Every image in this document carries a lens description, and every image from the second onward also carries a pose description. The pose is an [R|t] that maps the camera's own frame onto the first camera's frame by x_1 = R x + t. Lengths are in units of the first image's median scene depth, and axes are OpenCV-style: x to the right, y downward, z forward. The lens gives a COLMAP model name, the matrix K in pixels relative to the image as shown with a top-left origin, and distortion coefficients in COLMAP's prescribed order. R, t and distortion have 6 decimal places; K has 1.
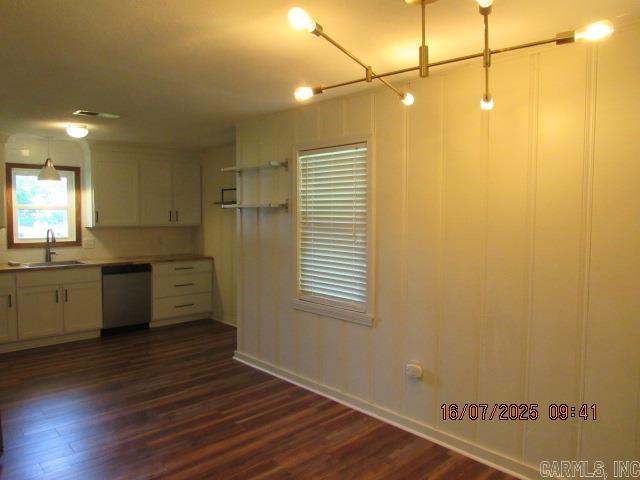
lens RADIAL K [[459.1, 0, 324.0], [0, 459.1, 243.9], [0, 0, 1]] dist [-0.029364, 0.009578]
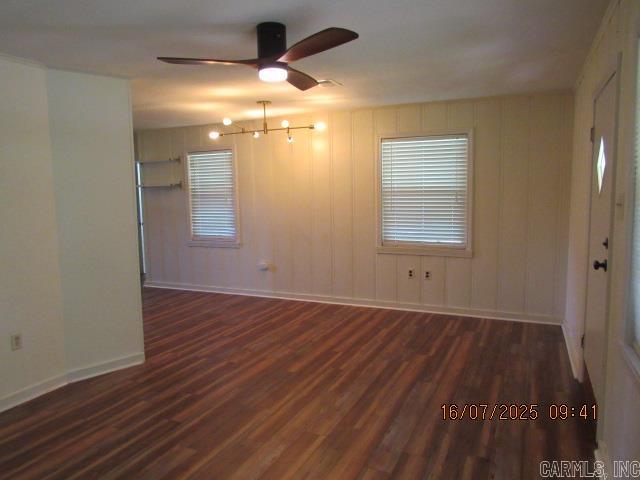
lens RADIAL K [[459.1, 0, 317.8], [0, 459.1, 237.6], [0, 0, 1]] dist [-0.029364, 0.009578]
pose [[0.934160, -0.052924, 0.352909, -0.244268], [0.042891, 0.998424, 0.036195, 0.078924], [-0.354268, -0.018675, 0.934957, -0.833816]]
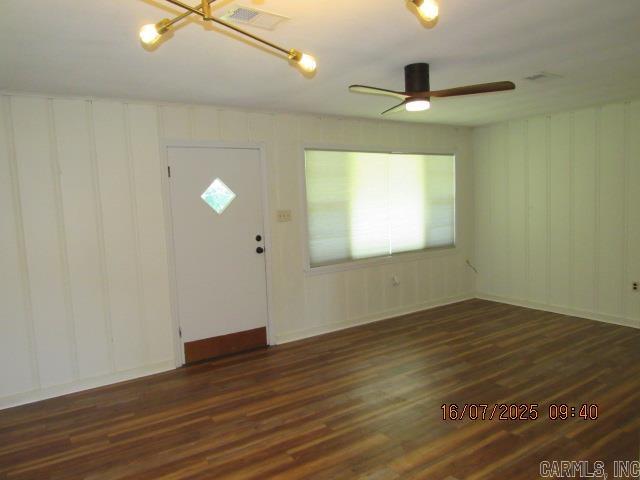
lens RADIAL K [[459.1, 0, 314.7], [0, 459.1, 245.5], [0, 0, 1]] dist [-0.029364, 0.009578]
pose [[-0.982238, 0.012576, 0.187218, 0.022880], [0.044869, 0.984549, 0.169266, -0.062852], [-0.182197, 0.174660, -0.967625, 0.953586]]
